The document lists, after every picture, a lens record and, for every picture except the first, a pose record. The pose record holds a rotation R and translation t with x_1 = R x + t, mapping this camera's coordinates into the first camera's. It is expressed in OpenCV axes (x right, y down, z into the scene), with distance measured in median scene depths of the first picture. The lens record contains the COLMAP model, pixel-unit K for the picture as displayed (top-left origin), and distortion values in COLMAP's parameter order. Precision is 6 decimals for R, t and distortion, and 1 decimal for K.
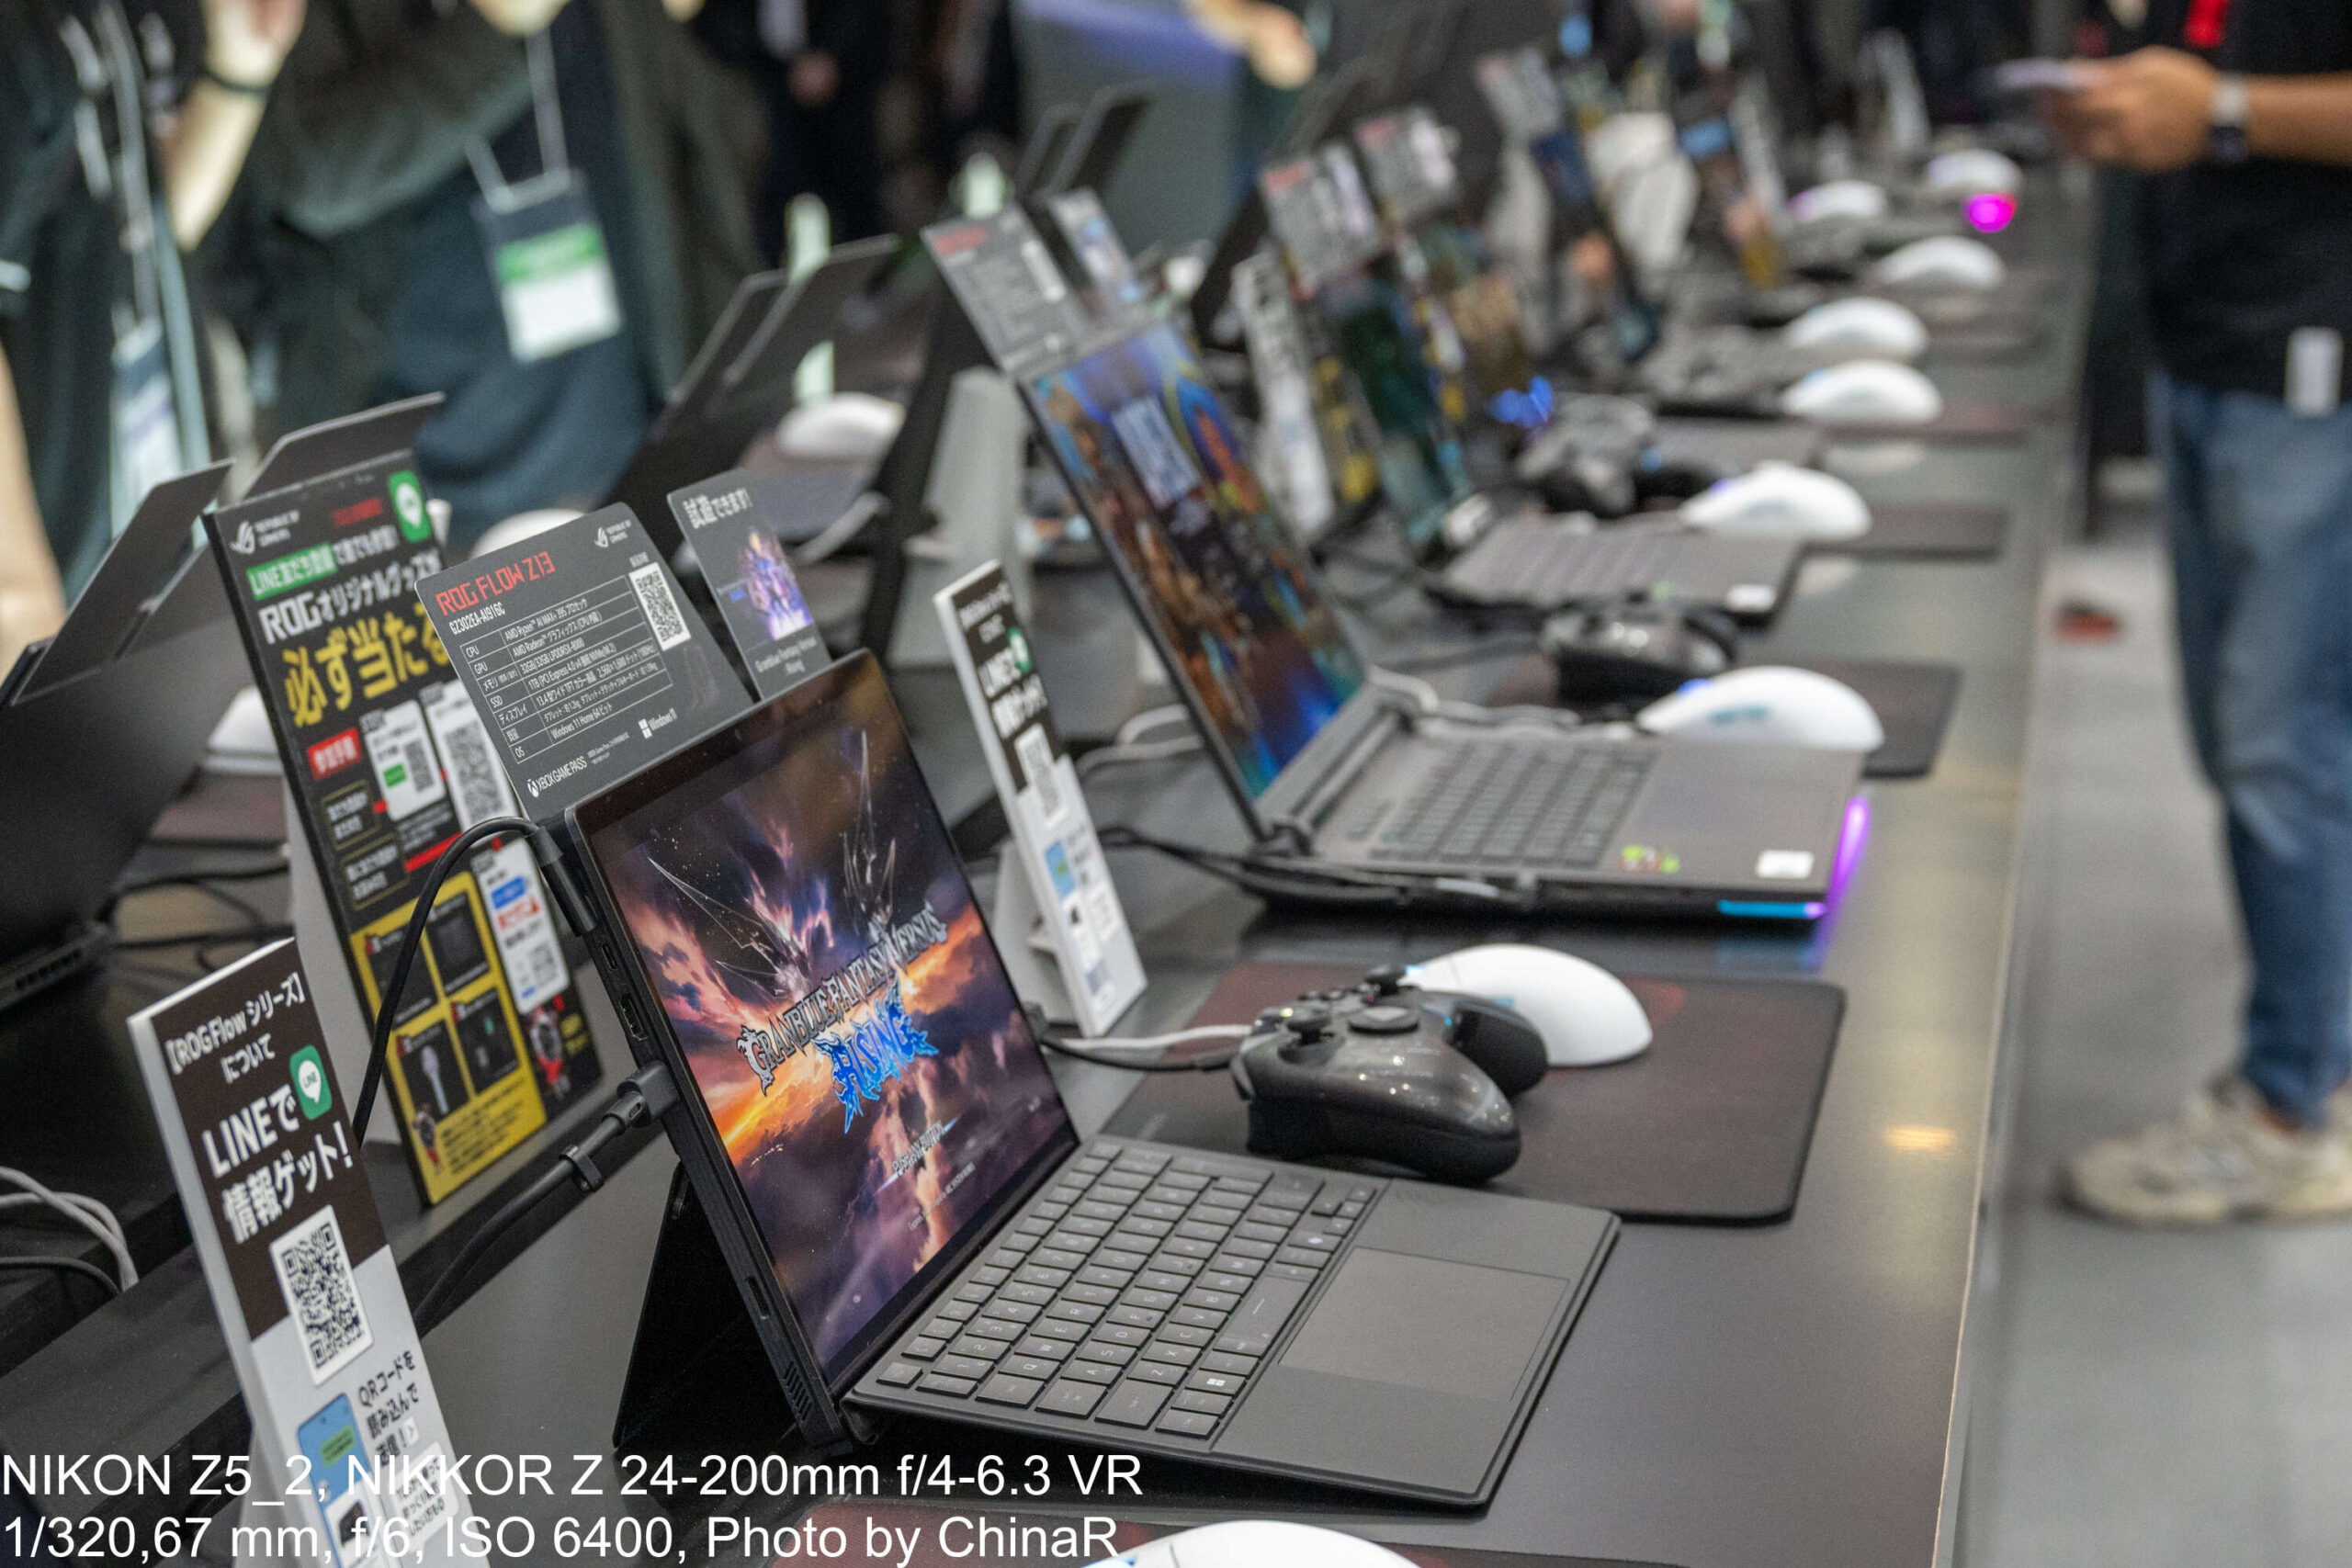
lens RADIAL K [[4570.5, 0, 1183.0], [0, 4570.5, 788.1], [0, 0, 1]] dist [-0.087360, 0.000000]
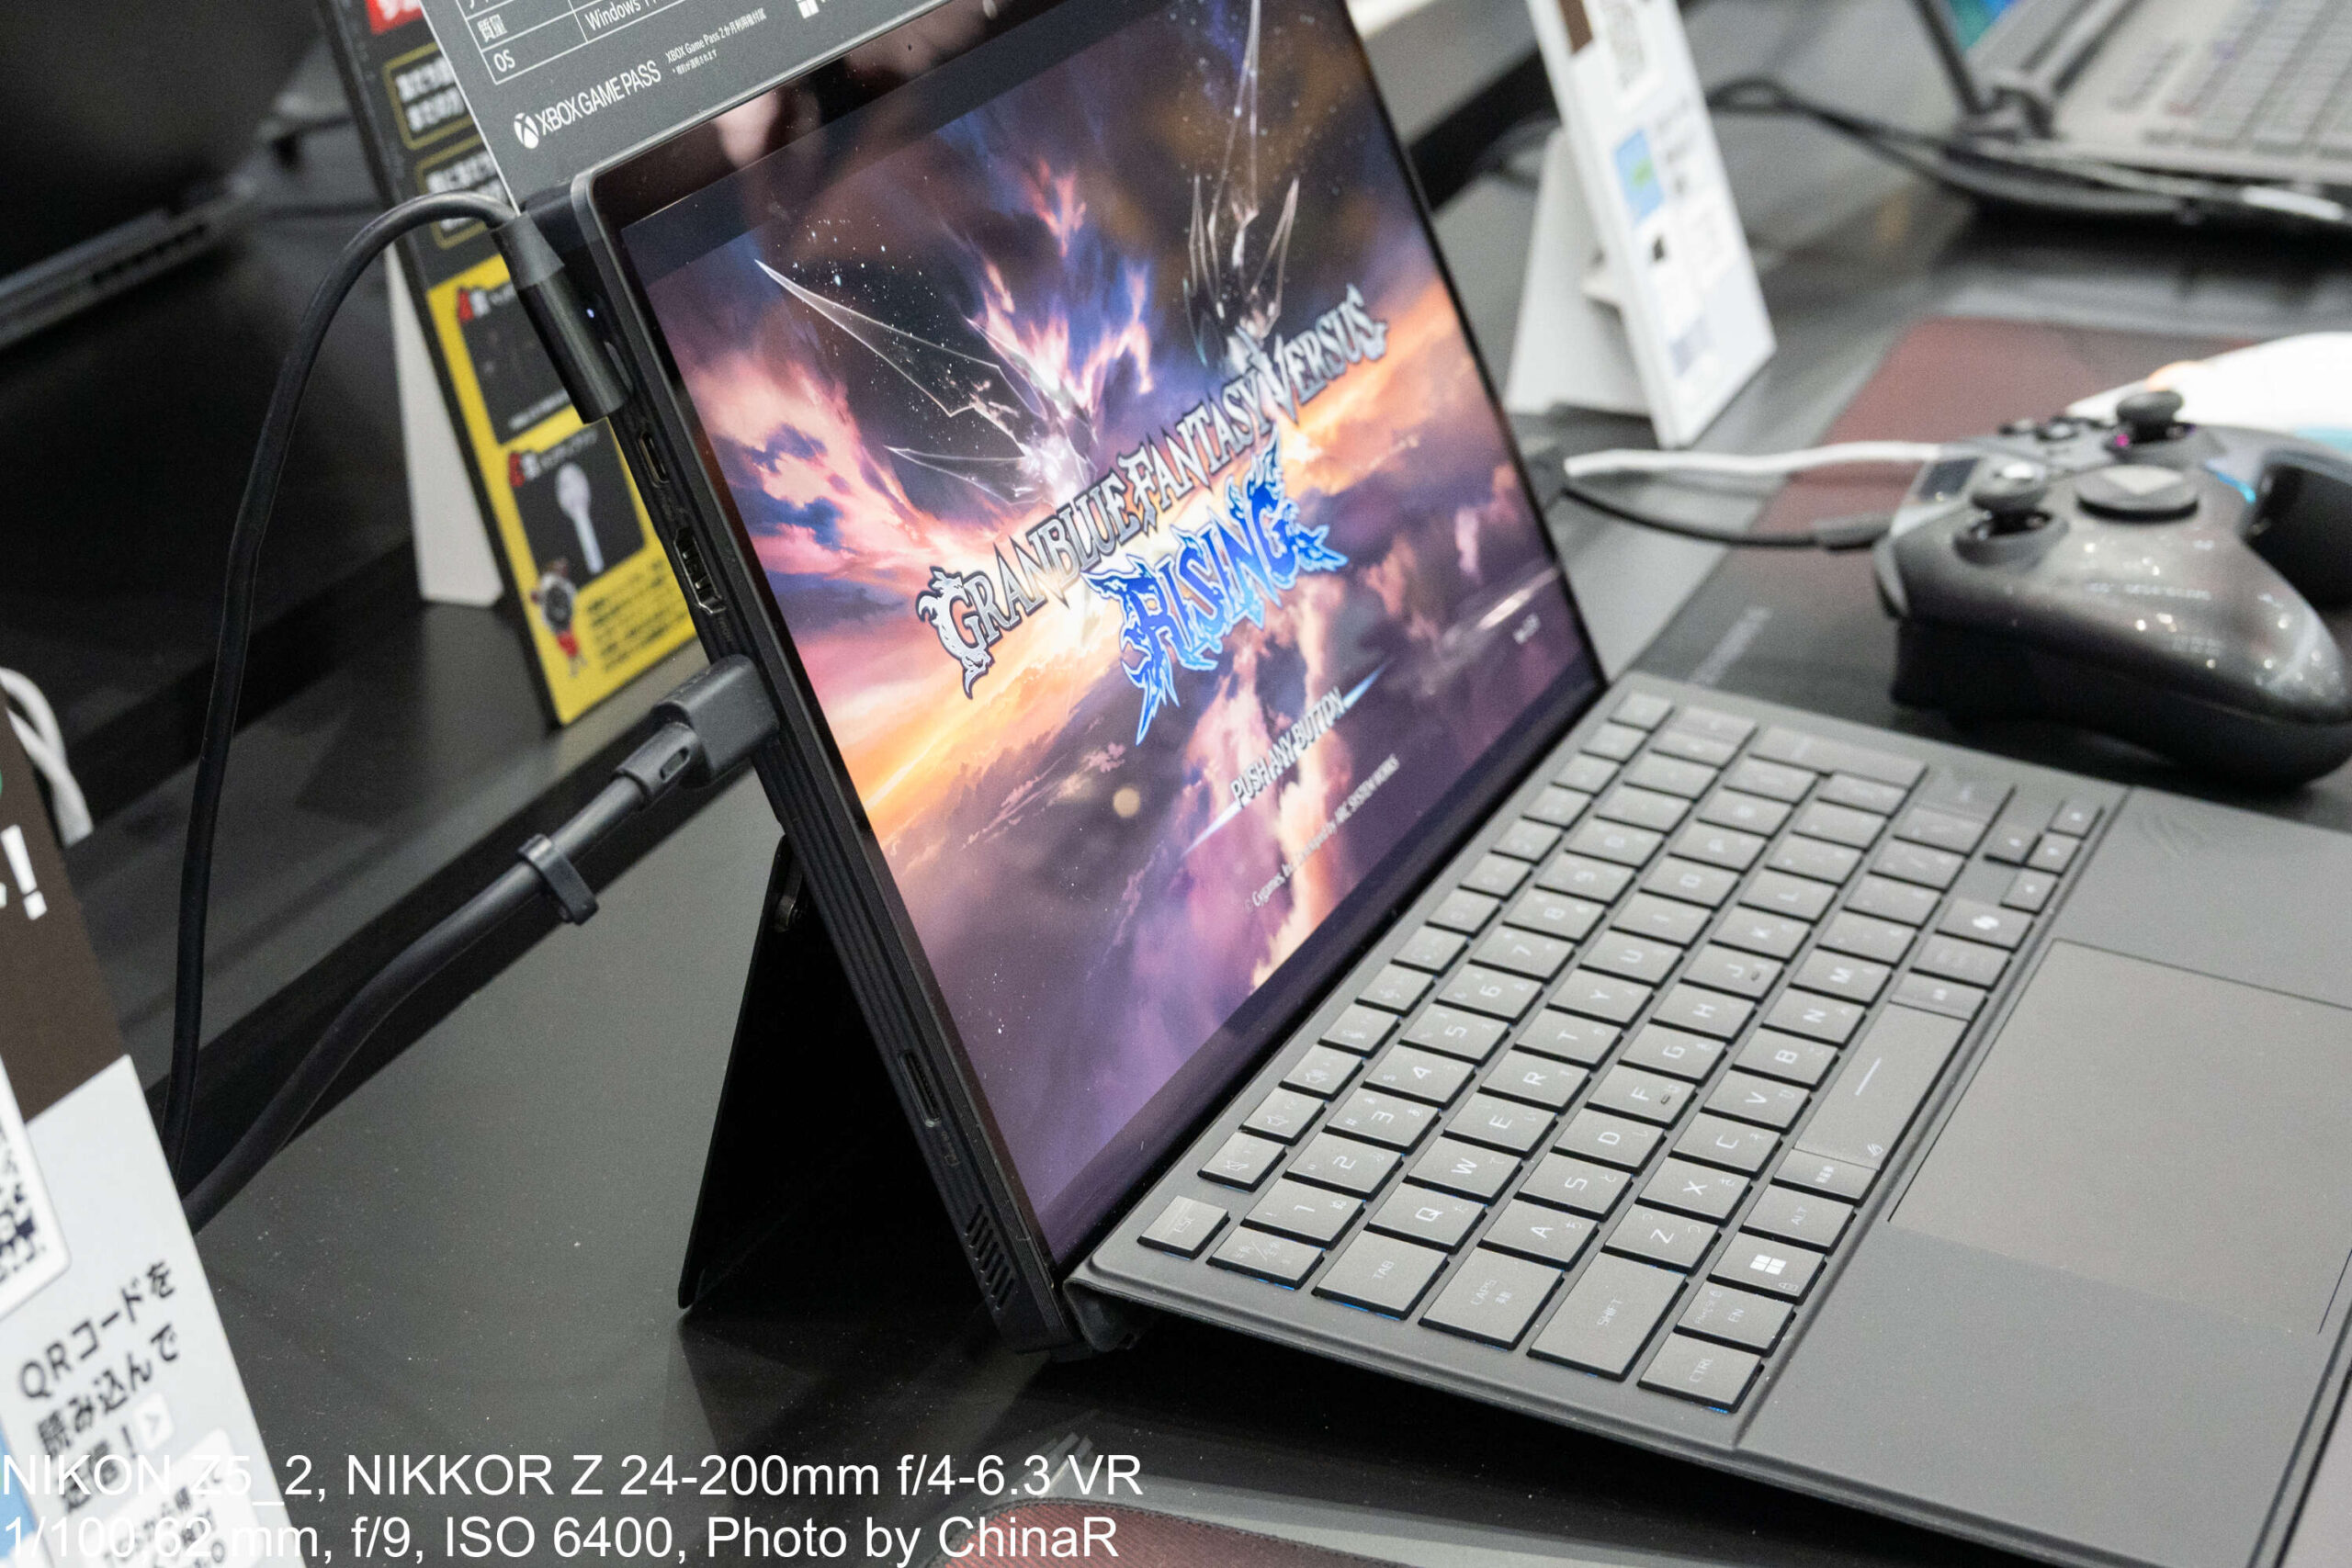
lens RADIAL K [[4793.0, 0, 1148.0], [0, 4793.0, 772.6], [0, 0, 1]] dist [0.011323, 0.000000]
pose [[0.985809, 0.058192, -0.157462, 0.020154], [-0.027719, 0.981546, 0.189205, -0.032104], [0.165567, -0.182155, 0.969230, 0.425969]]
